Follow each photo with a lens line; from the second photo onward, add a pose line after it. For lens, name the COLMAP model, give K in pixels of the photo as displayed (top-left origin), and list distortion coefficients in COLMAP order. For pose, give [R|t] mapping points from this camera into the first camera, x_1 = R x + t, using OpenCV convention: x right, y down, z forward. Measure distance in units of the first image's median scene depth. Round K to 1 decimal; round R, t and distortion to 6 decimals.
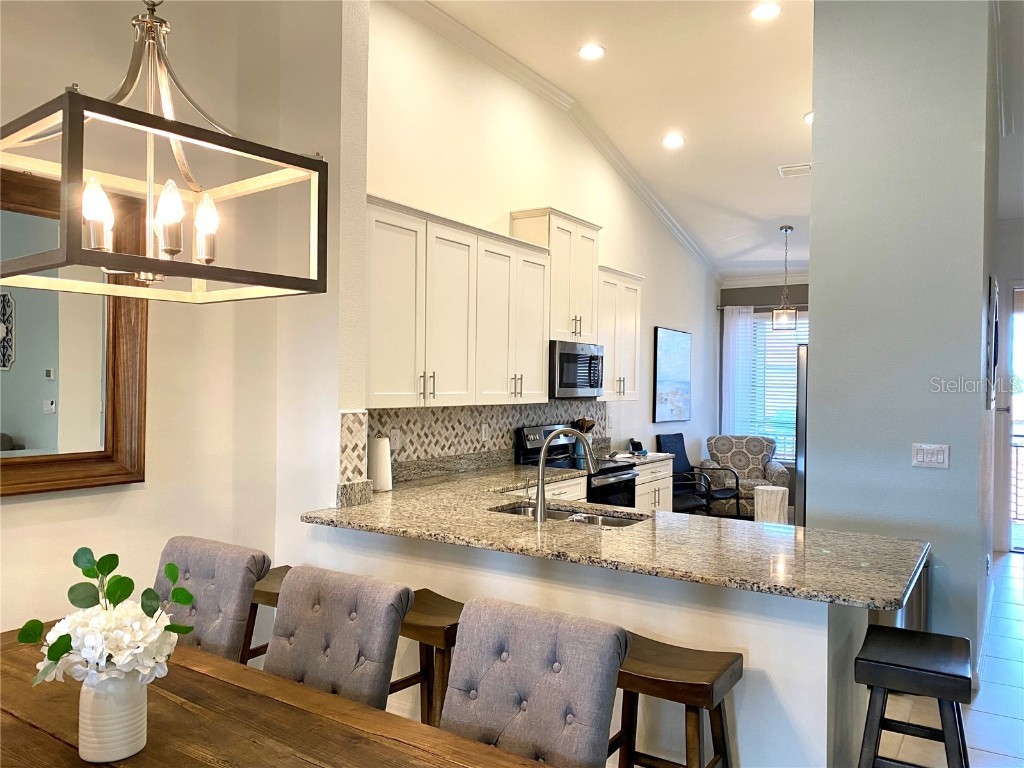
lens RADIAL K [[781.4, 0, 517.1], [0, 781.4, 380.1], [0, 0, 1]] dist [0.056576, -0.077918]
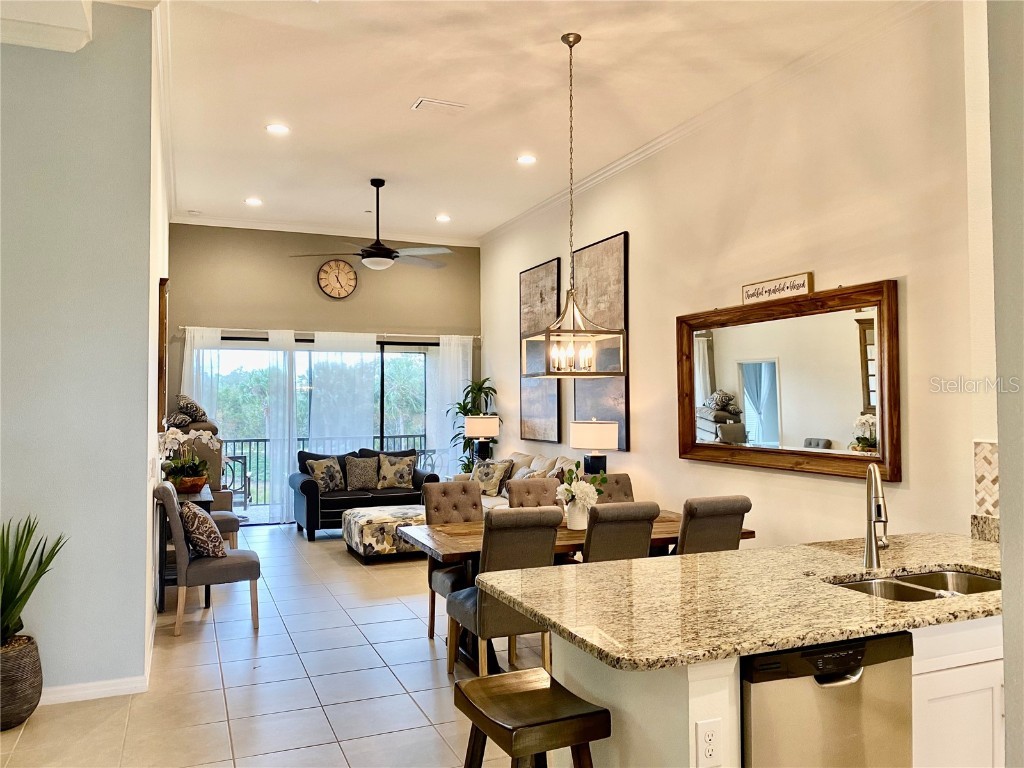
lens RADIAL K [[773.7, 0, 506.3], [0, 773.7, 382.2], [0, 0, 1]] dist [0.069702, -0.093086]
pose [[-0.576699, -0.034470, -0.816229, 0.465351], [-0.004811, 0.999235, -0.038799, 0.004247], [0.816943, -0.018449, -0.576424, 0.553837]]
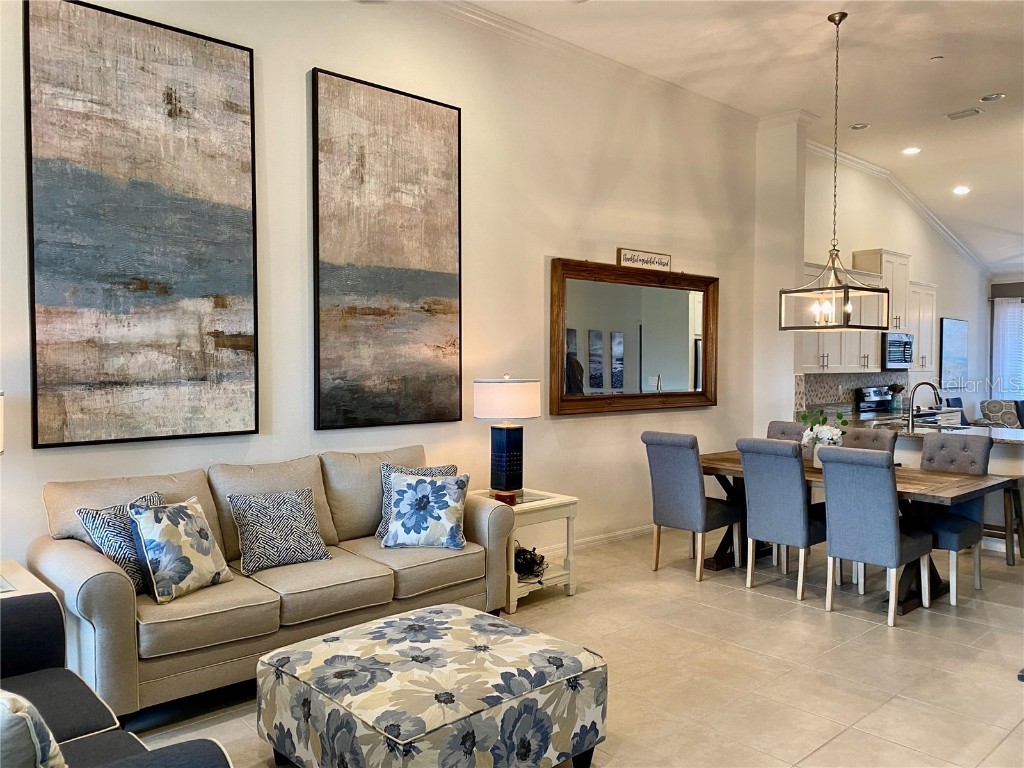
lens RADIAL K [[791.4, 0, 512.0], [0, 791.4, 384.0], [0, 0, 1]] dist [0.043627, -0.051496]
pose [[0.966067, -0.005717, -0.258230, -0.202298], [0.012799, 0.999586, 0.025750, 0.001209], [0.257976, -0.028182, 0.965740, -0.580123]]
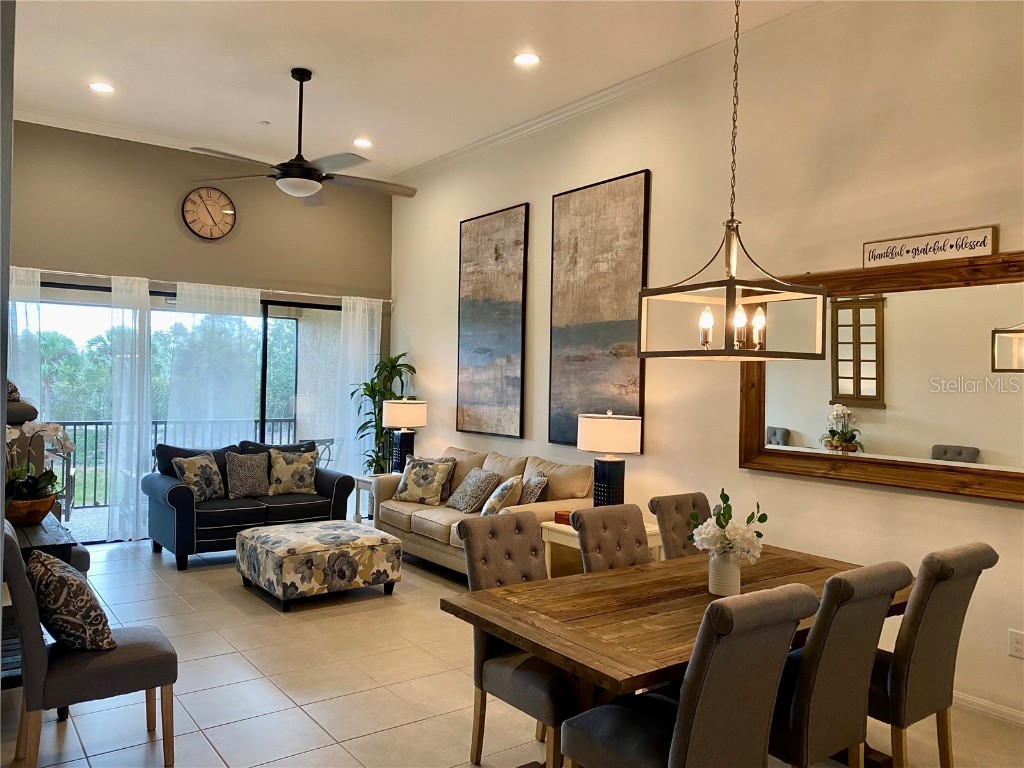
lens RADIAL K [[776.9, 0, 508.0], [0, 776.9, 386.2], [0, 0, 1]] dist [0.061466, -0.081608]
pose [[-0.362661, -0.016532, -0.931774, 0.337260], [-0.026608, 0.999619, -0.007380, -0.004806], [0.931541, 0.022116, -0.362963, 0.264608]]
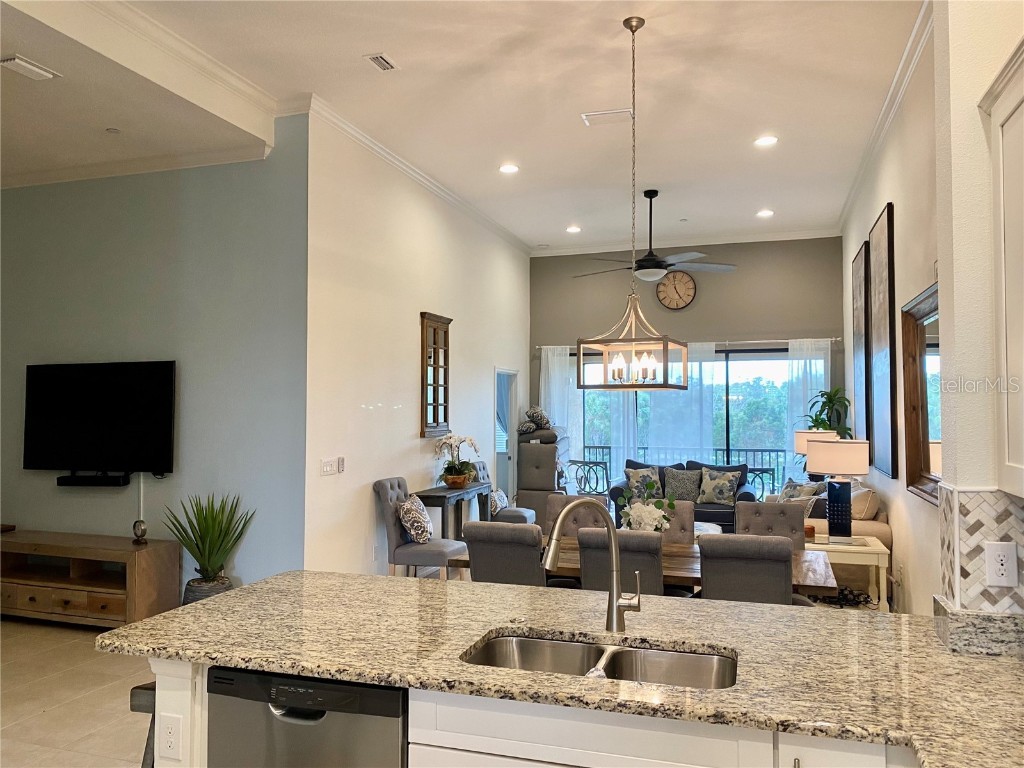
lens RADIAL K [[776.7, 0, 505.1], [0, 776.7, 386.4], [0, 0, 1]] dist [0.008170, -0.007374]
pose [[-0.969119, -0.025155, -0.245306, 0.141930], [-0.016774, 0.999204, -0.036197, -0.004669], [0.246021, -0.030965, -0.968770, 0.778612]]
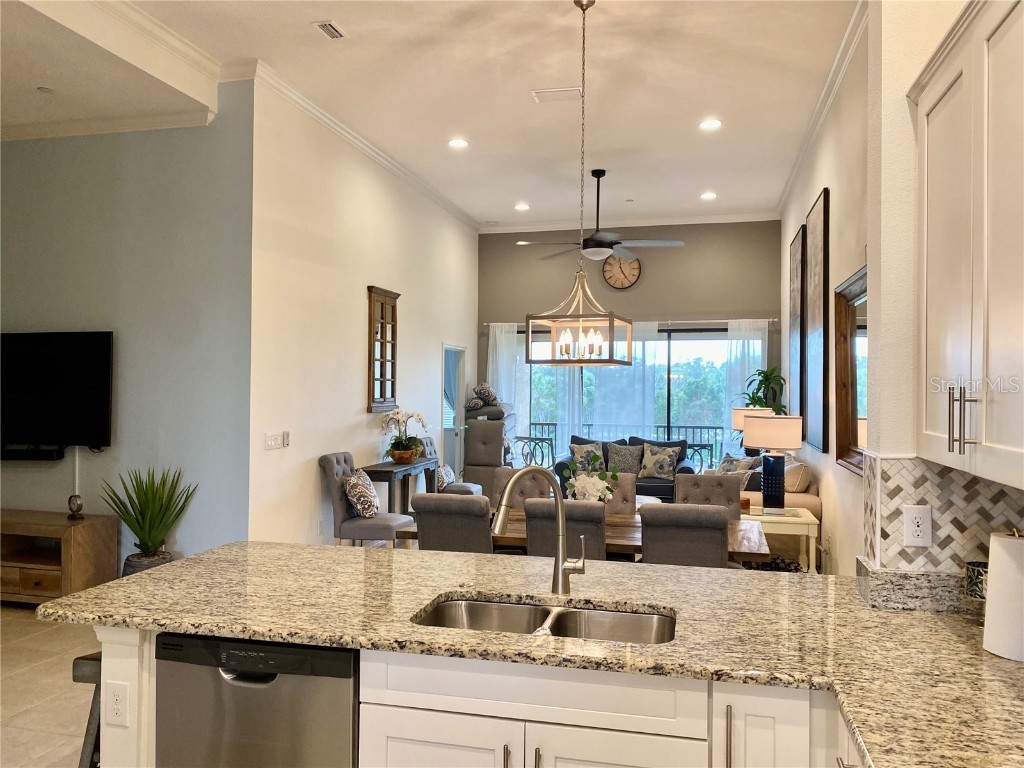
lens RADIAL K [[773.4, 0, 512.0], [0, 773.4, 384.0], [0, 0, 1]] dist [0.035915, -0.058550]
pose [[-0.946682, -0.026623, -0.321068, 0.145535], [-0.023744, 0.999635, -0.012881, -0.001082], [0.321293, -0.004571, -0.946969, 0.784371]]
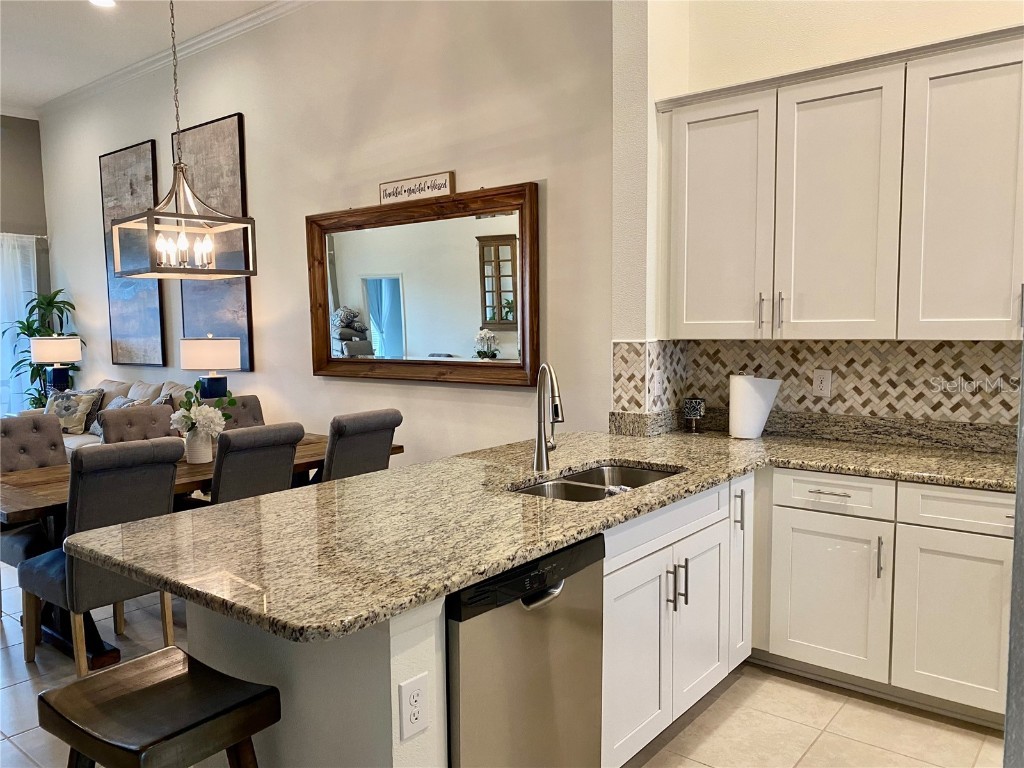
lens RADIAL K [[777.2, 0, 516.6], [0, 777.2, 393.9], [0, 0, 1]] dist [0.035095, -0.037143]
pose [[-0.113717, 0.075171, -0.990665, 0.402669], [0.011160, 0.997167, 0.074383, 0.016757], [0.993451, -0.002597, -0.114234, 0.504222]]
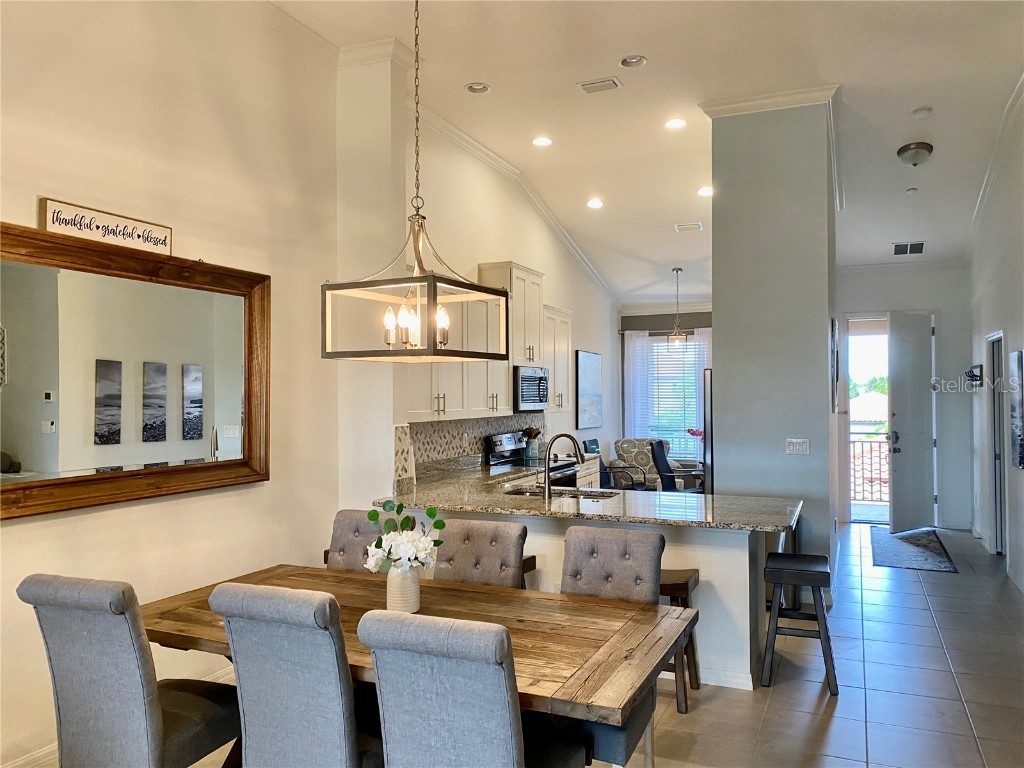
lens RADIAL K [[776.9, 0, 508.0], [0, 776.9, 386.2], [0, 0, 1]] dist [0.061466, -0.081608]
pose [[0.988589, -0.017589, 0.149605, -0.117843], [0.018588, 0.999813, -0.005277, -0.009023], [-0.149484, 0.007998, 0.988732, -0.187030]]
